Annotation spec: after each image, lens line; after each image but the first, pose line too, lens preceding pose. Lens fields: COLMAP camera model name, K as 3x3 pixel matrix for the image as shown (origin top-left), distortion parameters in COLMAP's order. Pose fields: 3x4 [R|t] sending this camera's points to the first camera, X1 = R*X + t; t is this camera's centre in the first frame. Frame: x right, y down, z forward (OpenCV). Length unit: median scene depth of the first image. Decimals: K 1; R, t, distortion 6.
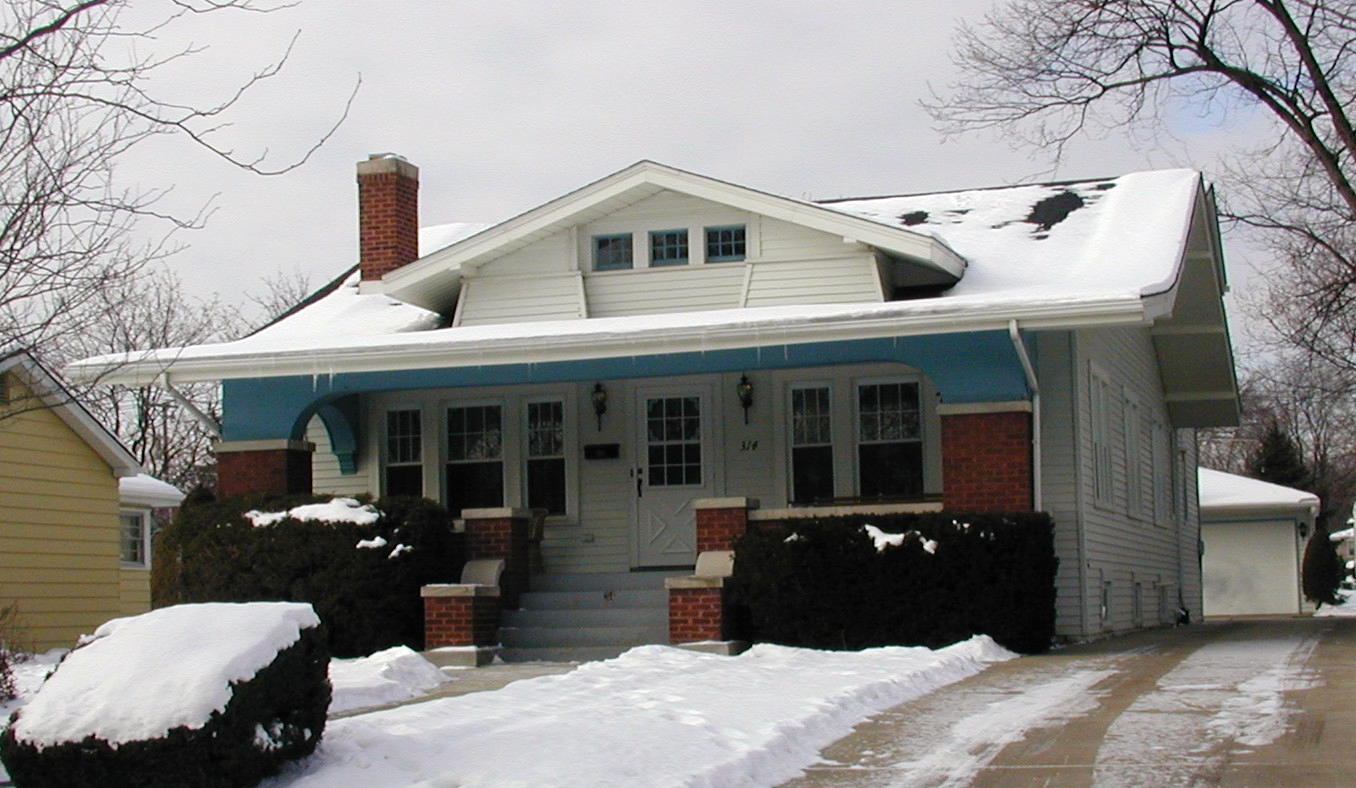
lens RADIAL K [[2256.6, 0, 678.0], [0, 2256.6, 394.0], [0, 0, 1]] dist [0.027450, 0.010000]
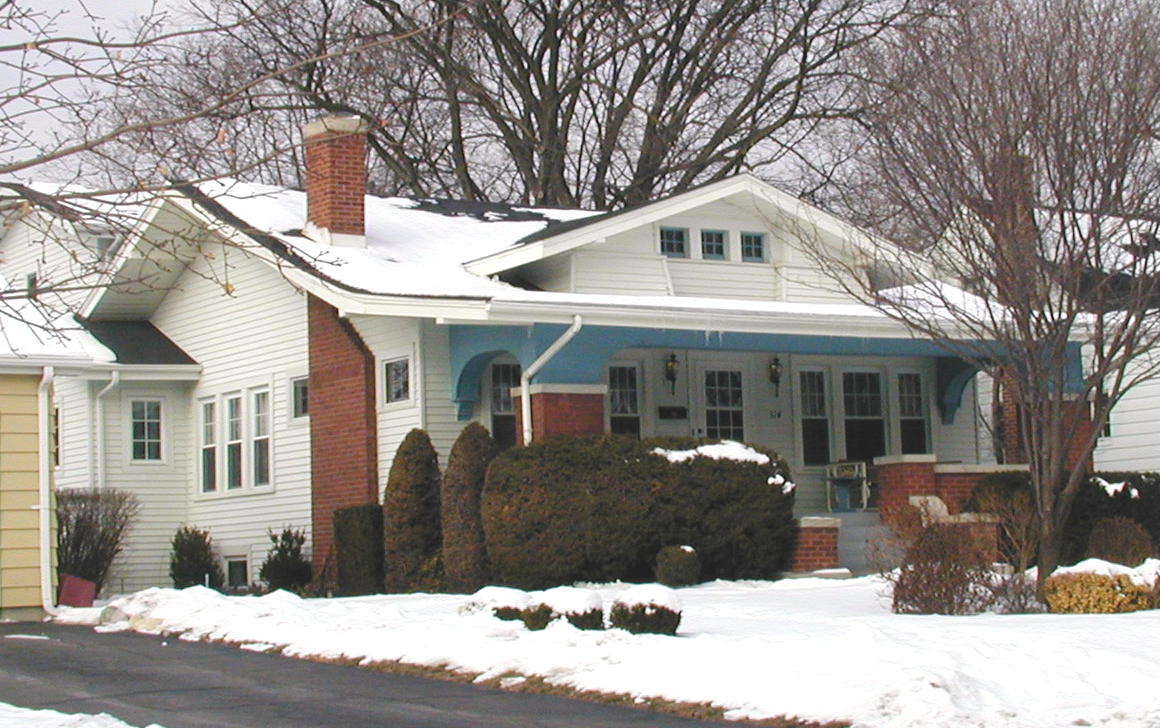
lens RADIAL K [[2269.0, 0, 580.0], [0, 2269.0, 364.0], [0, 0, 1]] dist [-0.011592, -0.073918]
pose [[0.650307, 0.073044, 0.756152, -1.053056], [-0.056106, 0.997266, -0.048083, 0.065884], [-0.757597, -0.011156, 0.652627, 0.303950]]
